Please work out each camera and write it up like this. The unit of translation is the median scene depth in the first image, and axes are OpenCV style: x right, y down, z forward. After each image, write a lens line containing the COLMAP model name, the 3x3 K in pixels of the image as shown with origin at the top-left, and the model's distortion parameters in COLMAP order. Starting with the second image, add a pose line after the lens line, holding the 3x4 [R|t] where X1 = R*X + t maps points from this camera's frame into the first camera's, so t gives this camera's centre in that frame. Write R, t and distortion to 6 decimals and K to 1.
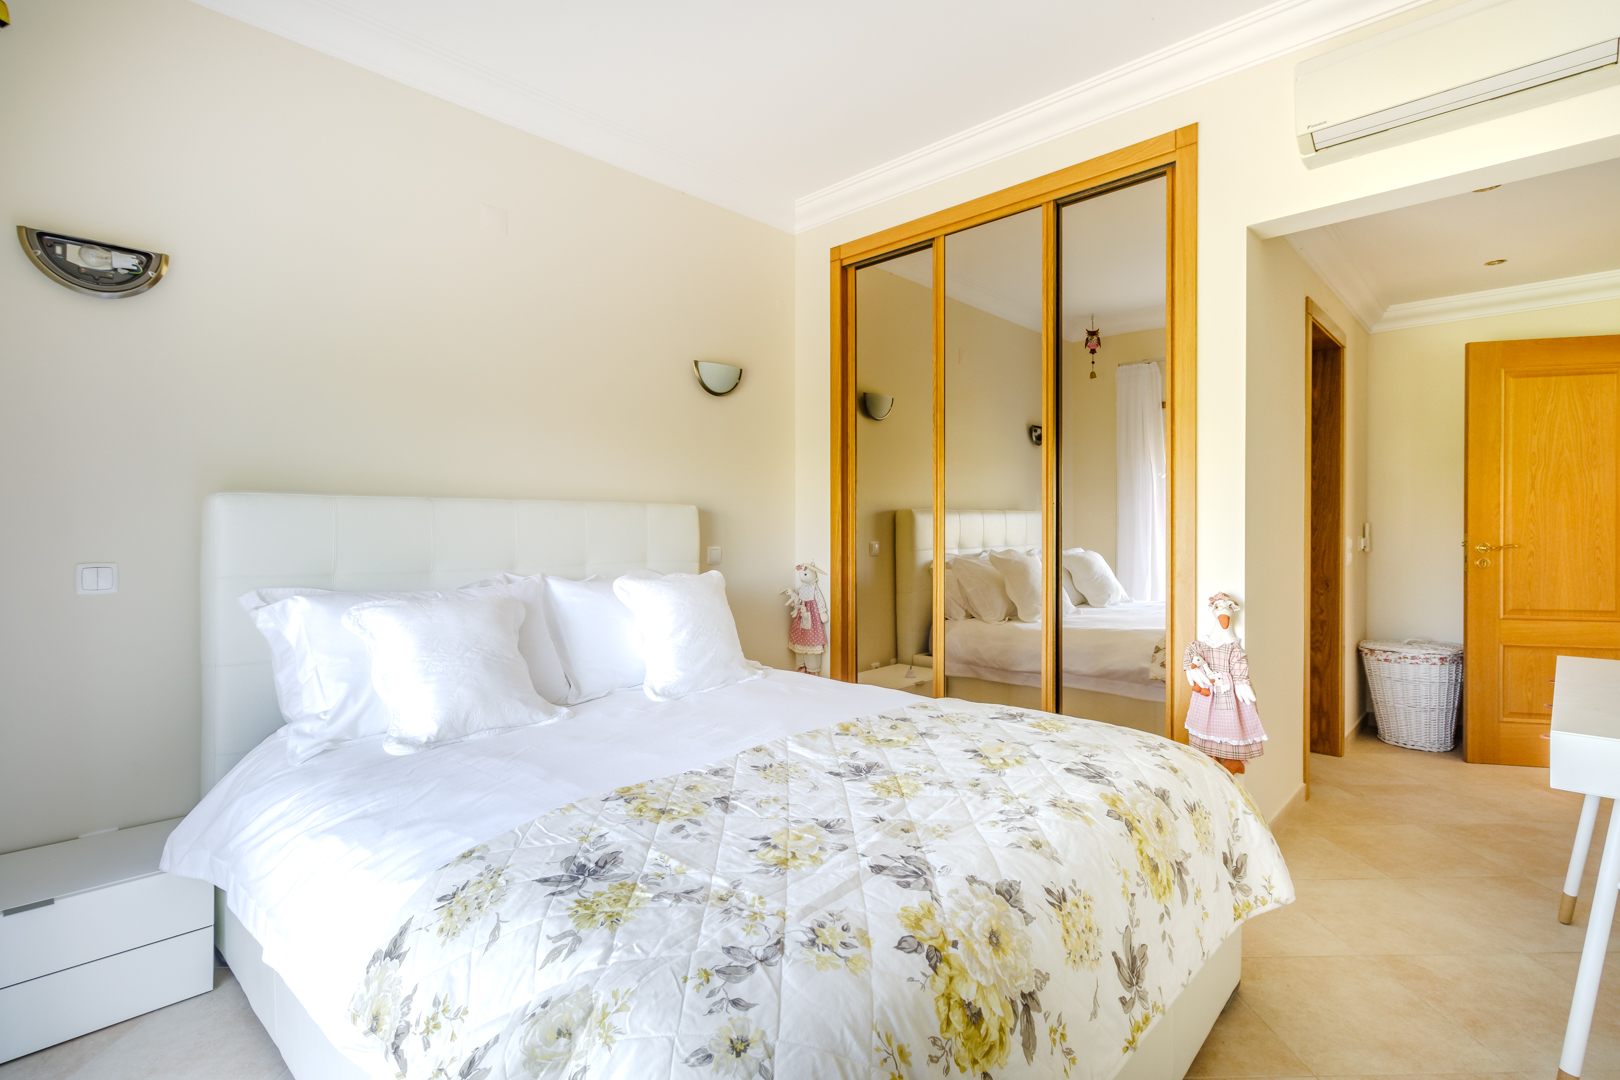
lens RADIAL K [[759.2, 0, 804.3], [0, 759.2, 537.0], [0, 0, 1]] dist [-0.001742, -0.000190]
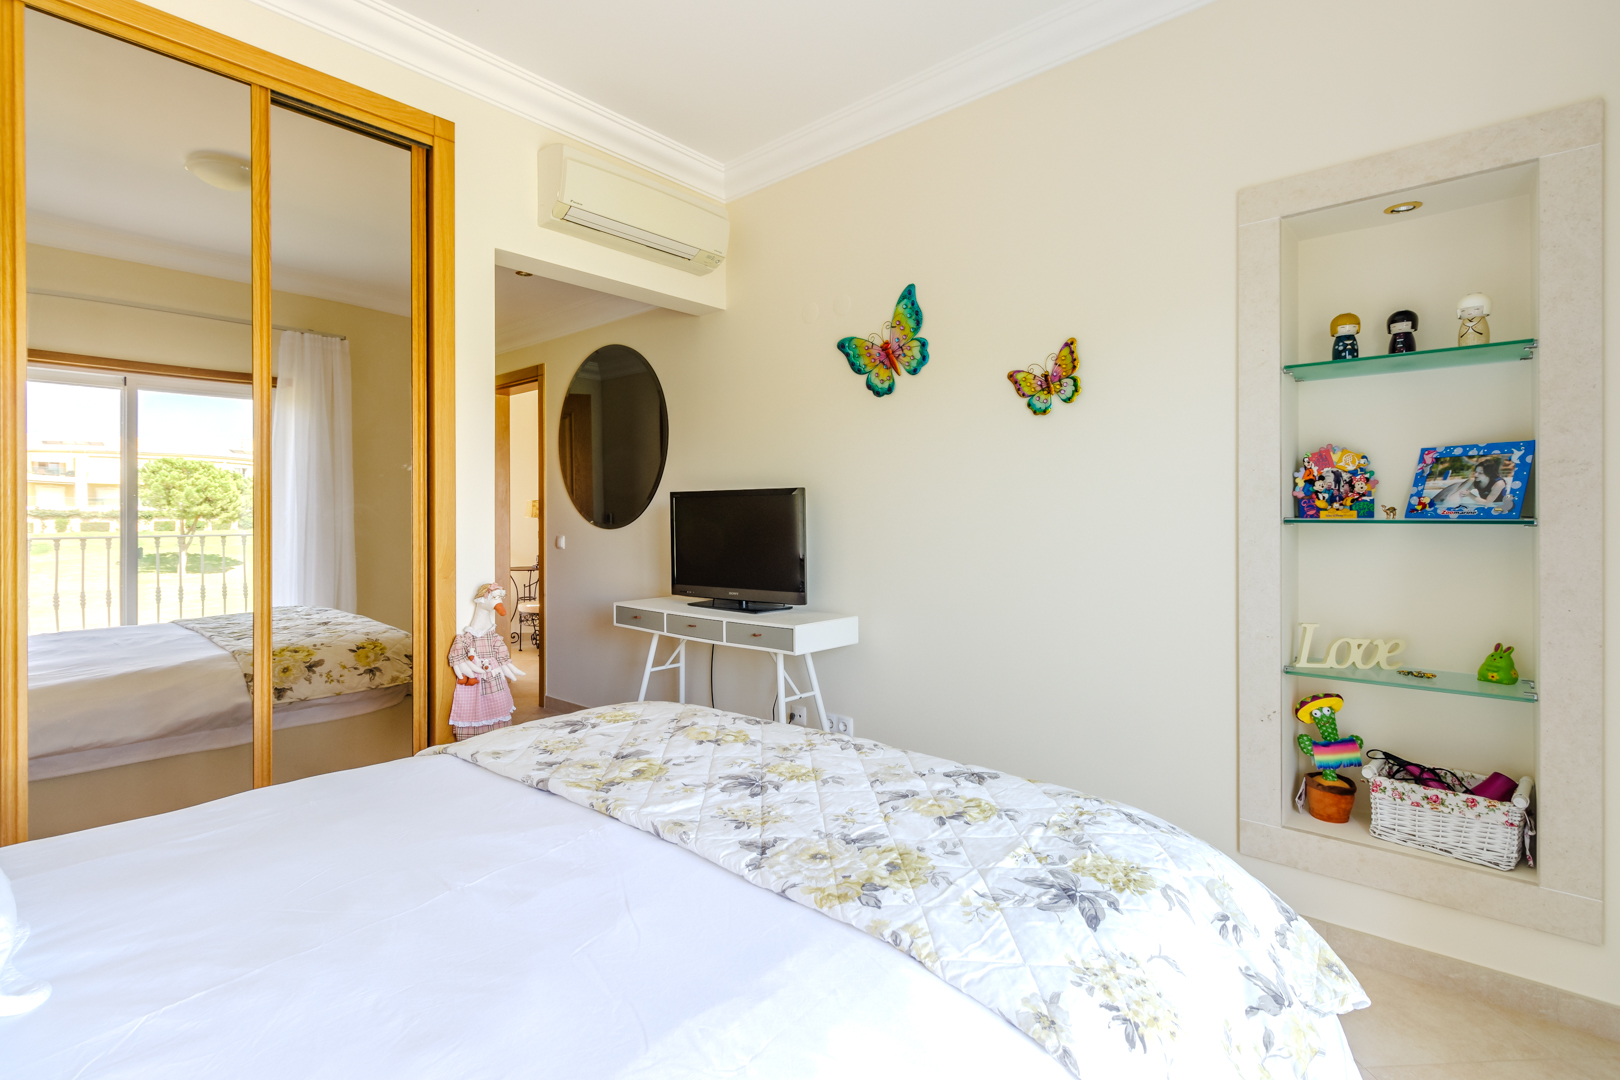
lens RADIAL K [[757.8, 0, 811.2], [0, 757.8, 515.6], [0, 0, 1]] dist [0.001026, 0.000037]
pose [[-0.046232, 0.002722, 0.998927, -0.904071], [0.018634, 0.999825, -0.001862, -0.016723], [-0.998757, 0.018528, -0.046275, 1.016371]]
